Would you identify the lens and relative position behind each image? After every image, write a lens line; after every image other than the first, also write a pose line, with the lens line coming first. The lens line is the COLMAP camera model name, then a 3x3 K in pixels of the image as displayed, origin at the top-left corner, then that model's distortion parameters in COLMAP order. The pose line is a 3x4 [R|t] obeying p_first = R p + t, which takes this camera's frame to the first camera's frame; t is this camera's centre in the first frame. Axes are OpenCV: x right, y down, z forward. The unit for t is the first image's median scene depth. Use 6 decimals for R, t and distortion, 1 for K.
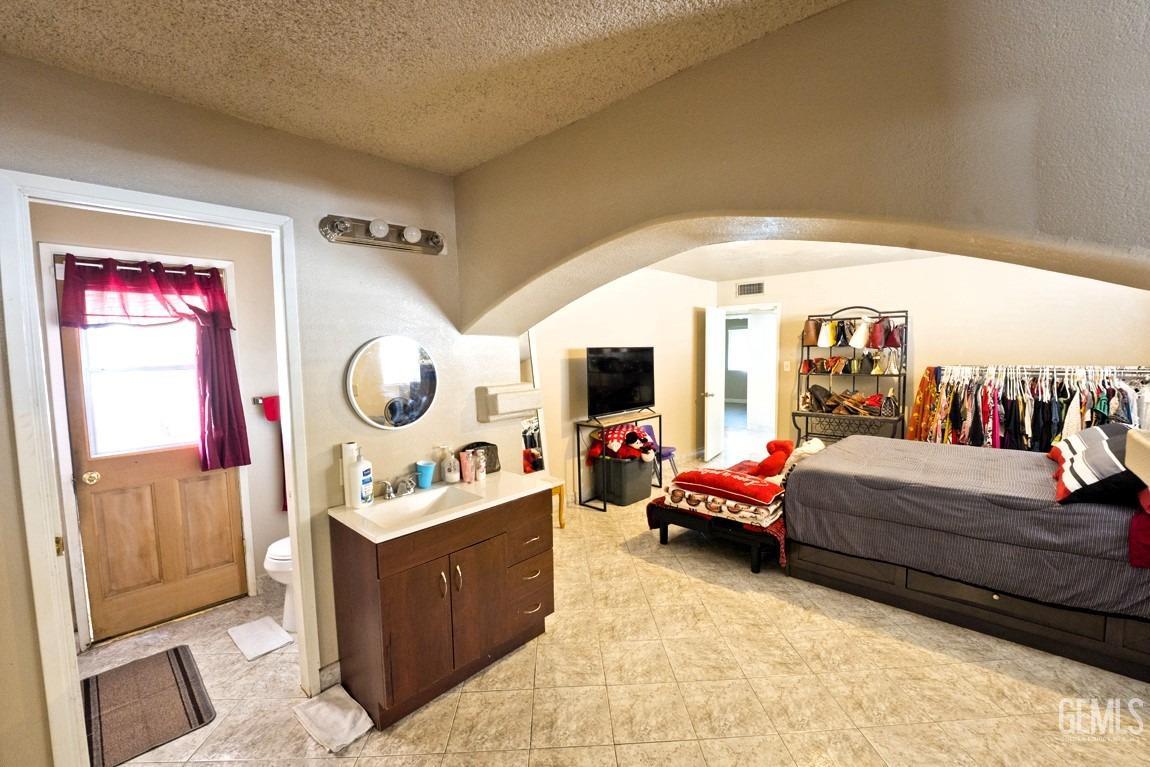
lens RADIAL K [[477.4, 0, 575.0], [0, 477.4, 383.5], [0, 0, 1]] dist [-0.020456, 0.001049]
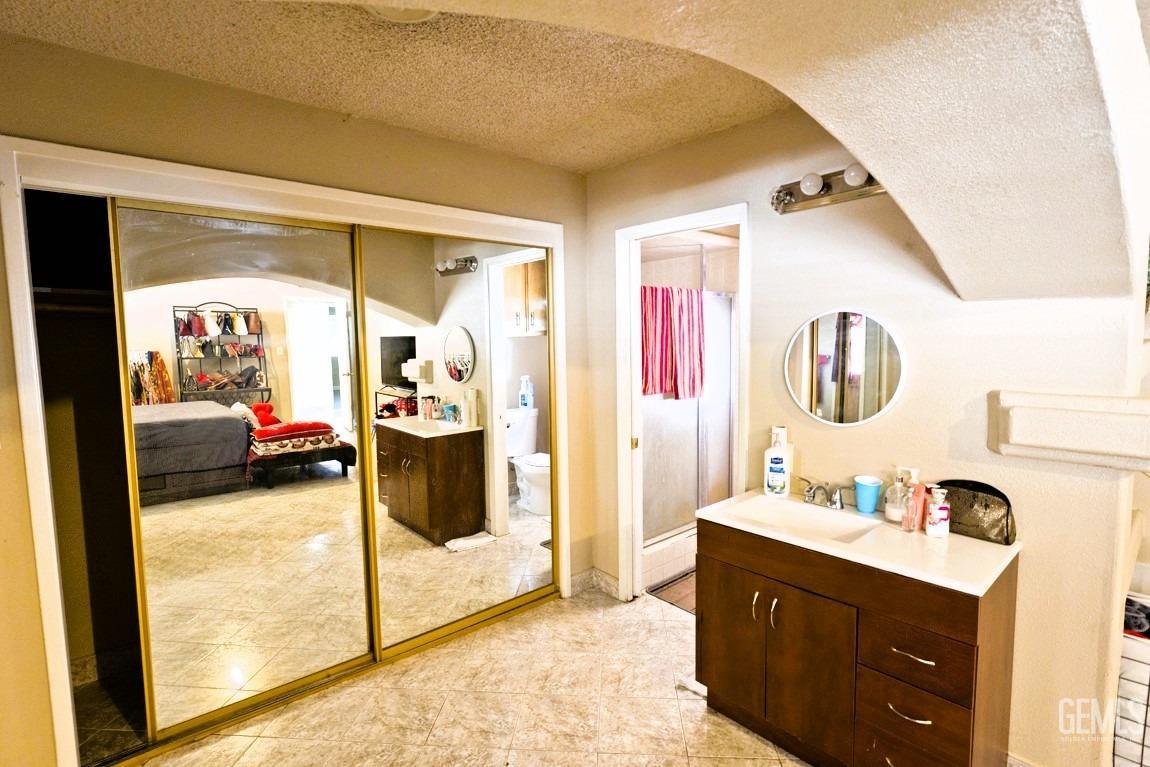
lens RADIAL K [[557.9, 0, 575.0], [0, 557.9, 383.5], [0, 0, 1]] dist [0.001118, 0.000237]
pose [[-0.111241, 0.101058, -0.988642, 0.903013], [-0.059531, 0.992352, 0.108135, -0.076993], [0.992009, 0.070884, -0.104374, 0.968041]]
